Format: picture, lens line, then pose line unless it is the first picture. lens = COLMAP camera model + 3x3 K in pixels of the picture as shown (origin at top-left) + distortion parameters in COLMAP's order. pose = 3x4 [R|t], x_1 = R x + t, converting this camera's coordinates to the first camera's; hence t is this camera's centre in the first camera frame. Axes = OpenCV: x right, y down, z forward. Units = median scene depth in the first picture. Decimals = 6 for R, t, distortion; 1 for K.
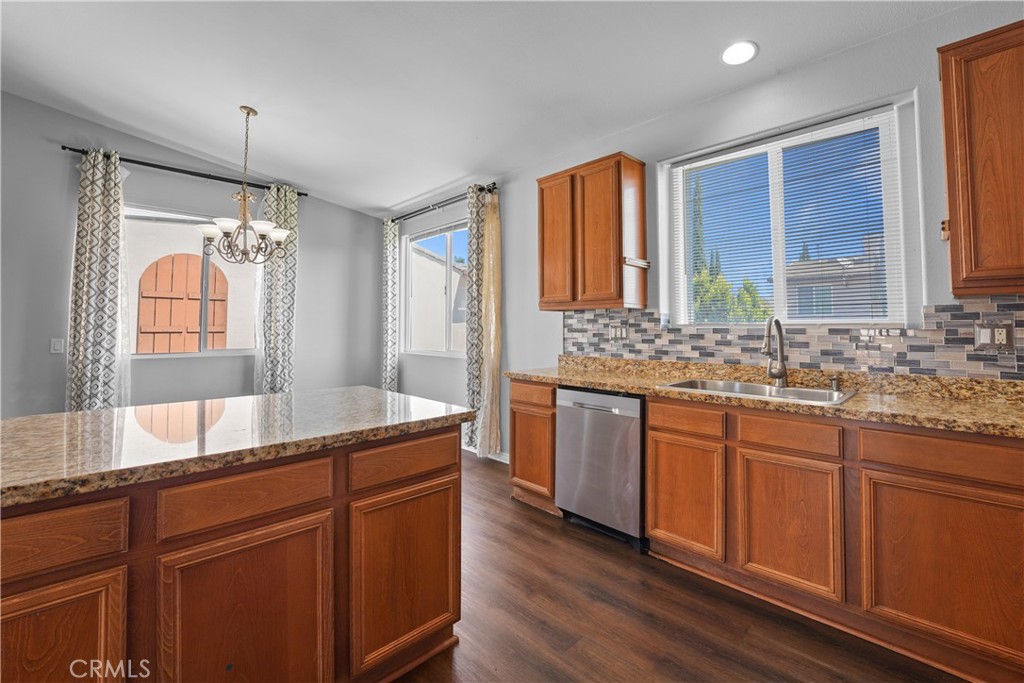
lens RADIAL K [[420.7, 0, 511.0], [0, 420.7, 334.7], [0, 0, 1]] dist [-0.004147, 0.000051]
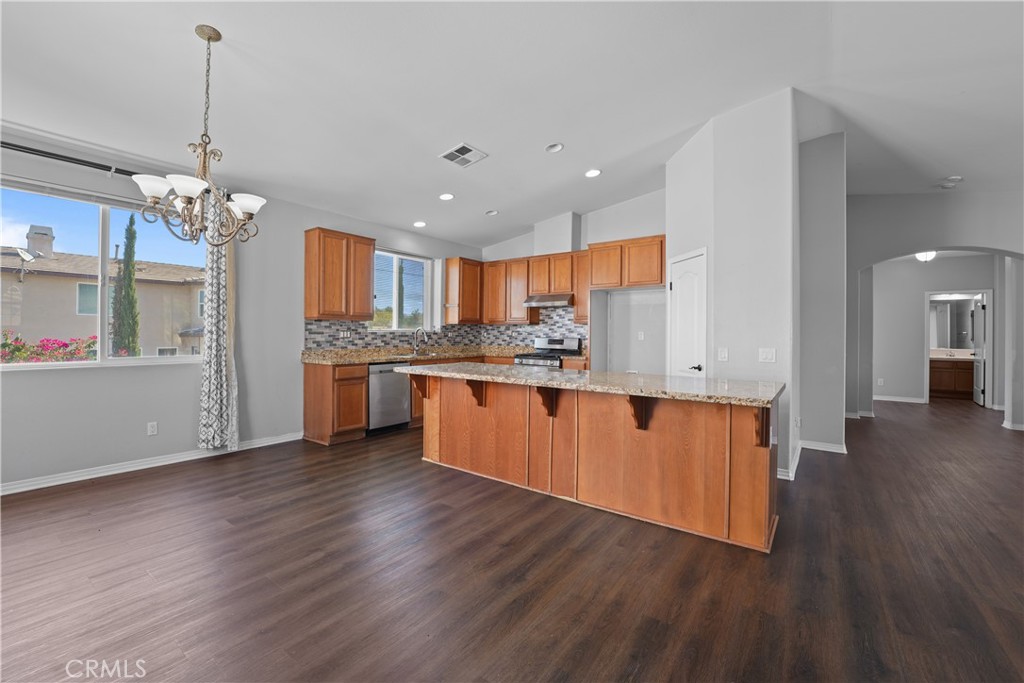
lens RADIAL K [[420.7, 0, 510.4], [0, 420.7, 336.4], [0, 0, 1]] dist [-0.004147, 0.000051]
pose [[-0.146560, -0.012186, 0.989127, -1.586898], [0.005092, 0.999902, 0.013073, -0.015699], [-0.989189, 0.006952, -0.146484, 0.595258]]
